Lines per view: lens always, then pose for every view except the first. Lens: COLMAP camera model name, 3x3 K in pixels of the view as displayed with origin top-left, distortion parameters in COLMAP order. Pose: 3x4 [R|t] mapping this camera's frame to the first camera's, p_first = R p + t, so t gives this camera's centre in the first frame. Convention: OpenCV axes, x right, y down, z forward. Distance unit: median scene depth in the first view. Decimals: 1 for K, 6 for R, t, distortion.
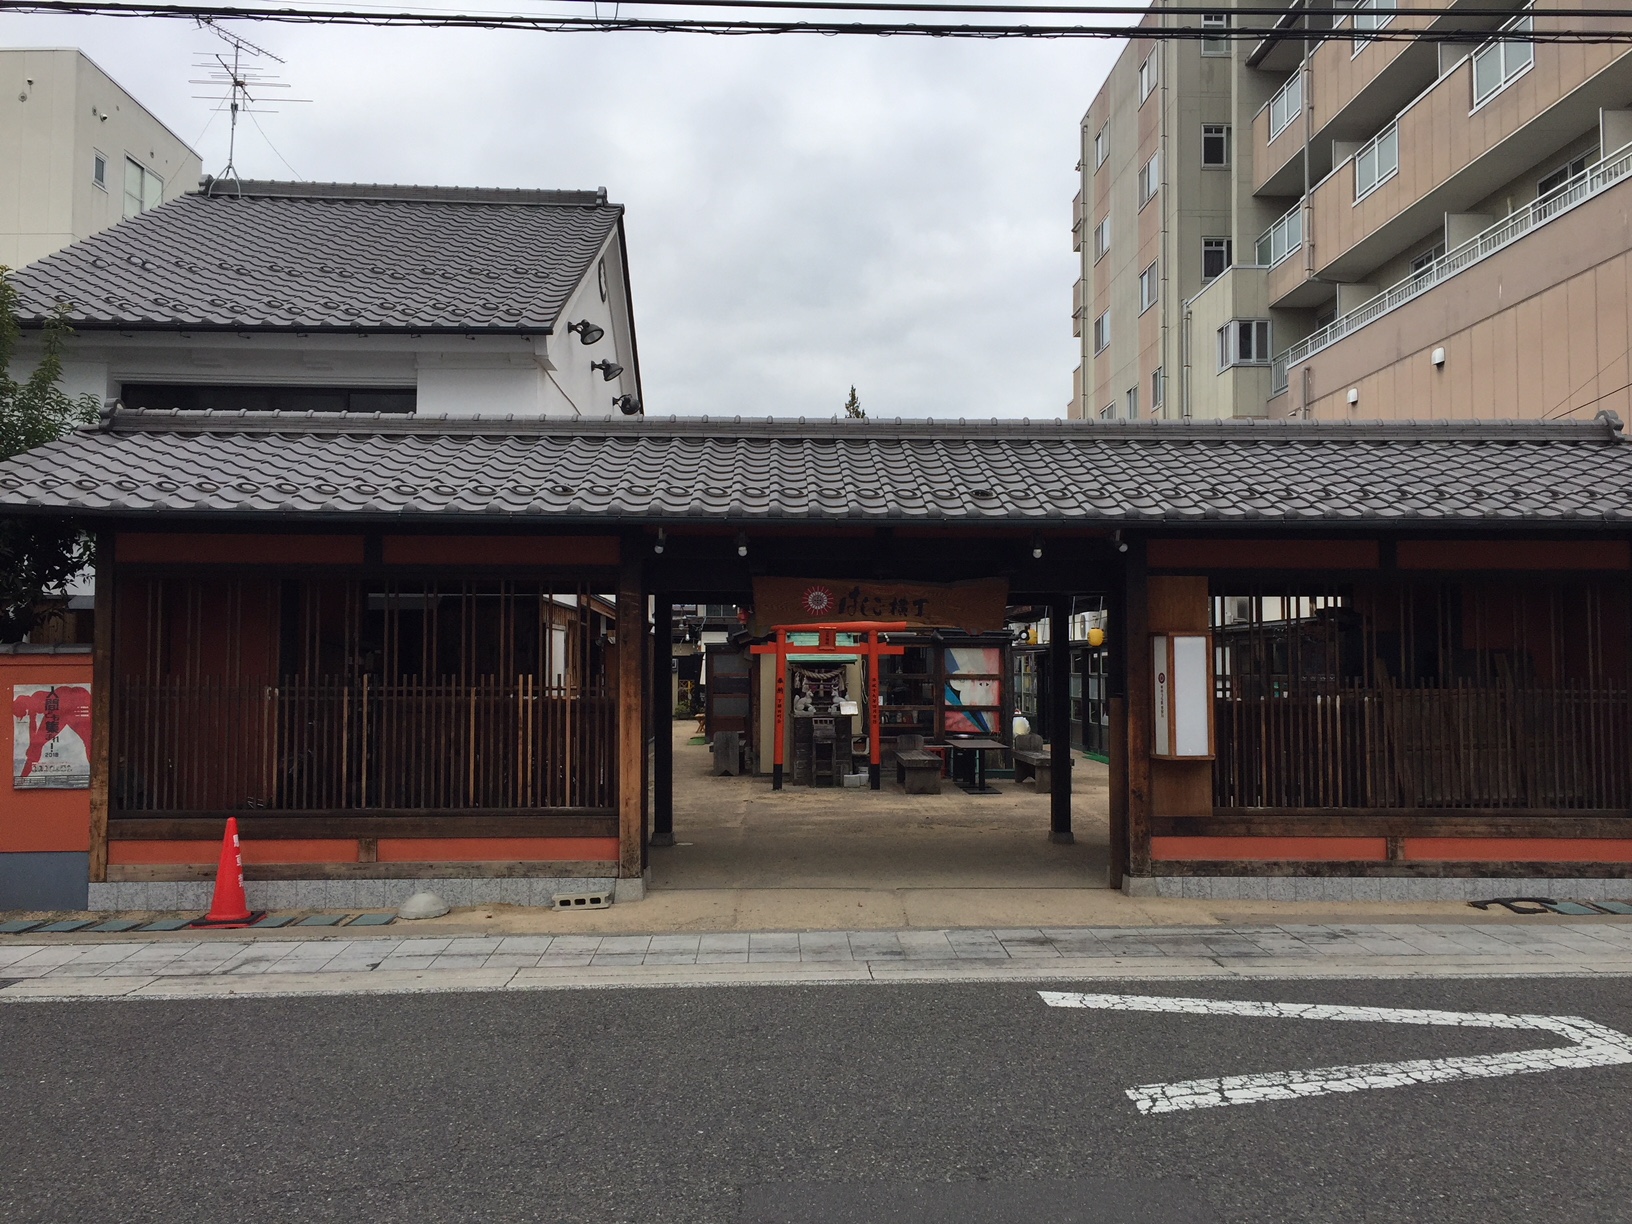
lens RADIAL K [[1381.5, 0, 816.0], [0, 1381.5, 612.0], [0, 0, 1]] dist [0.108120, -0.000507]
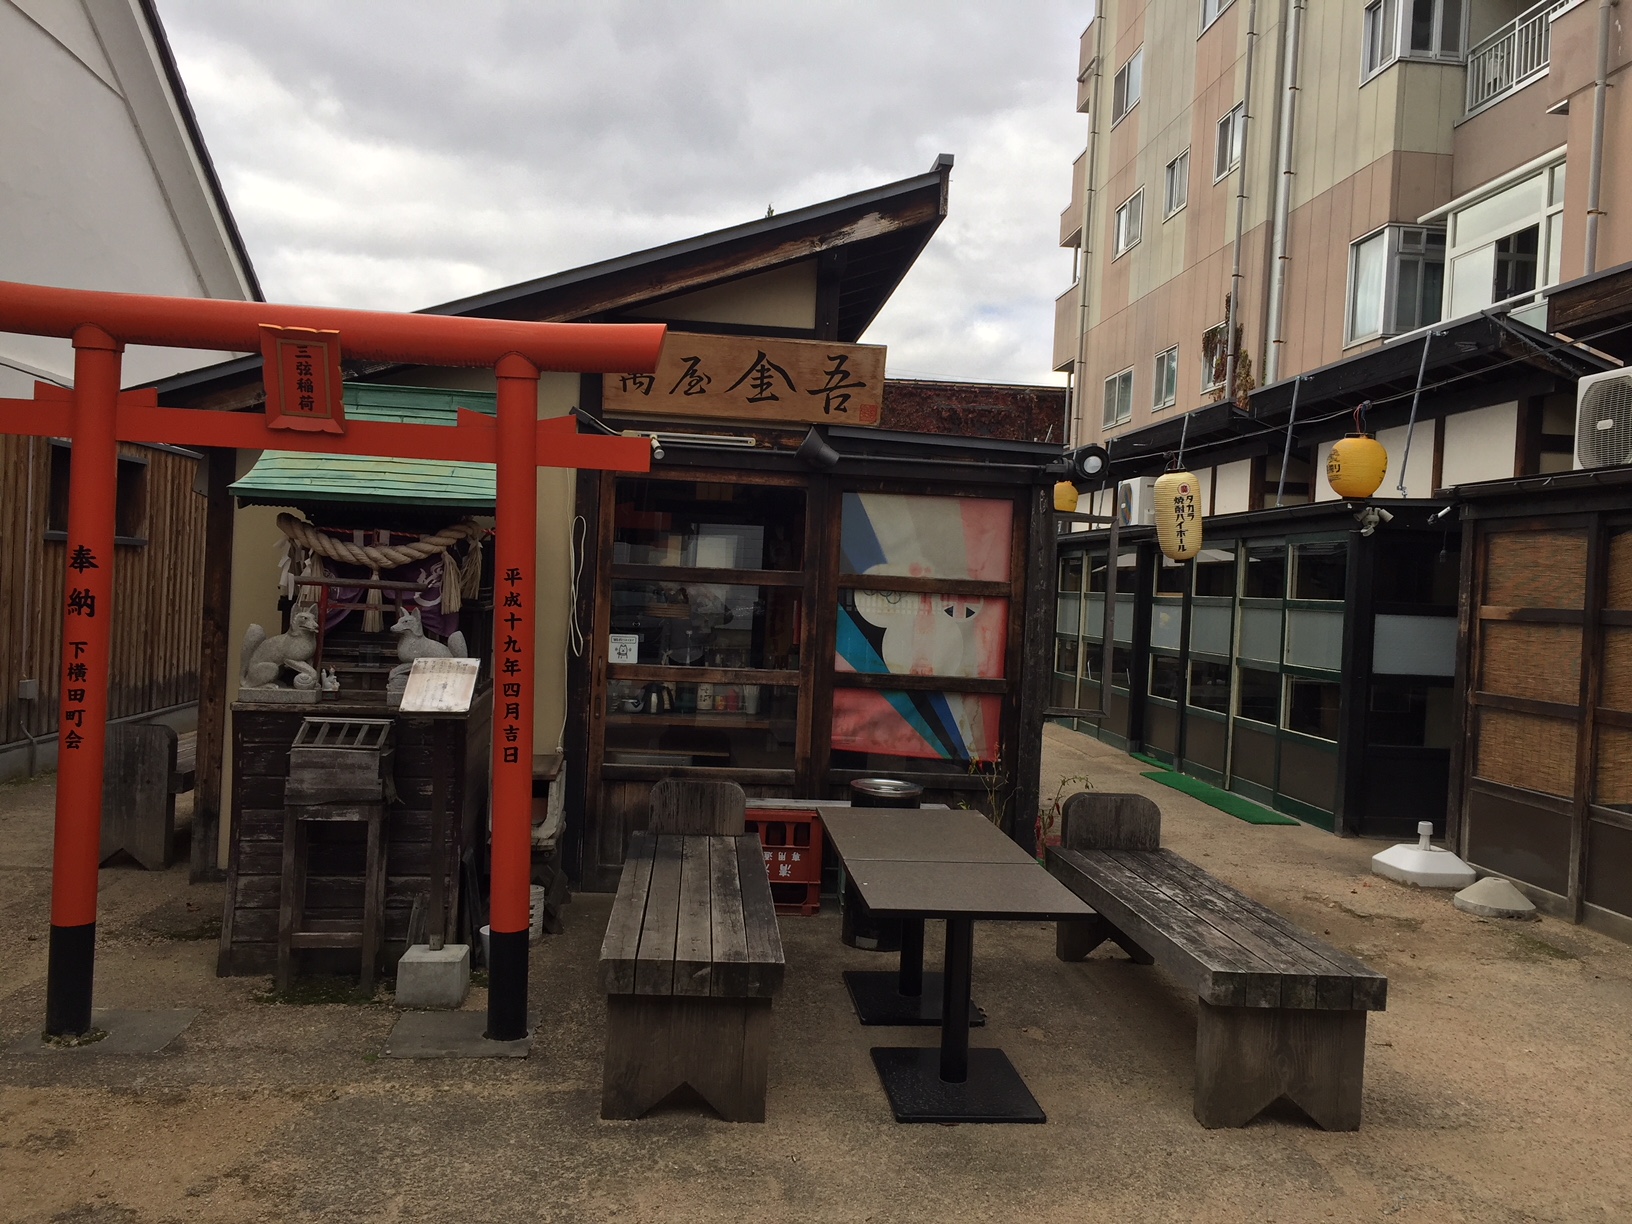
lens RADIAL K [[1381.5, 0, 816.0], [0, 1381.5, 612.0], [0, 0, 1]] dist [0.108120, -0.000507]
pose [[0.997730, 0.045302, 0.049817, 0.072413], [-0.048371, 0.996888, 0.062239, 0.034088], [-0.046842, -0.064508, 0.996817, 0.682502]]
